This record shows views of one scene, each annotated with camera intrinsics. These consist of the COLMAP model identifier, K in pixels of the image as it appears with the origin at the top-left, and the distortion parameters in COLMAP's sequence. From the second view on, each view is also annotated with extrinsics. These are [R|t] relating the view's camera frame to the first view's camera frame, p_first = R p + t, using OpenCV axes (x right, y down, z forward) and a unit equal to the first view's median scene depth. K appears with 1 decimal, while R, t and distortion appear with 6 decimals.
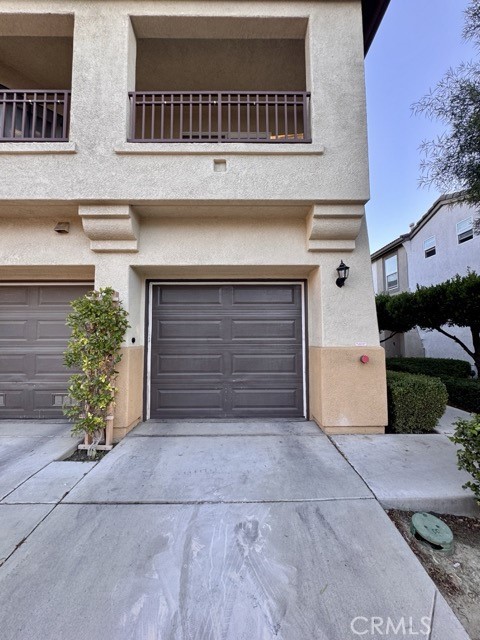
lens RADIAL K [[255.8, 0, 240.1], [0, 255.8, 320.6], [0, 0, 1]] dist [-0.003414, 0.000438]
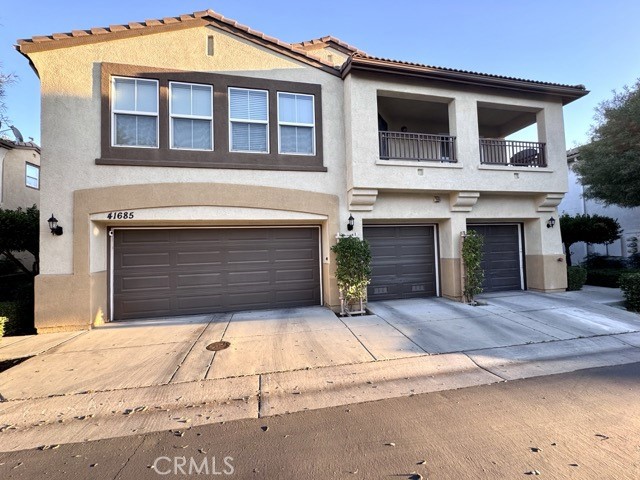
lens RADIAL K [[255.8, 0, 320.9], [0, 255.8, 238.8], [0, 0, 1]] dist [-0.003414, 0.000438]
pose [[0.979594, -0.018805, 0.200104, -2.064572], [0.012876, 0.999440, 0.030889, -0.134534], [-0.200573, -0.027682, 0.979288, -0.810396]]
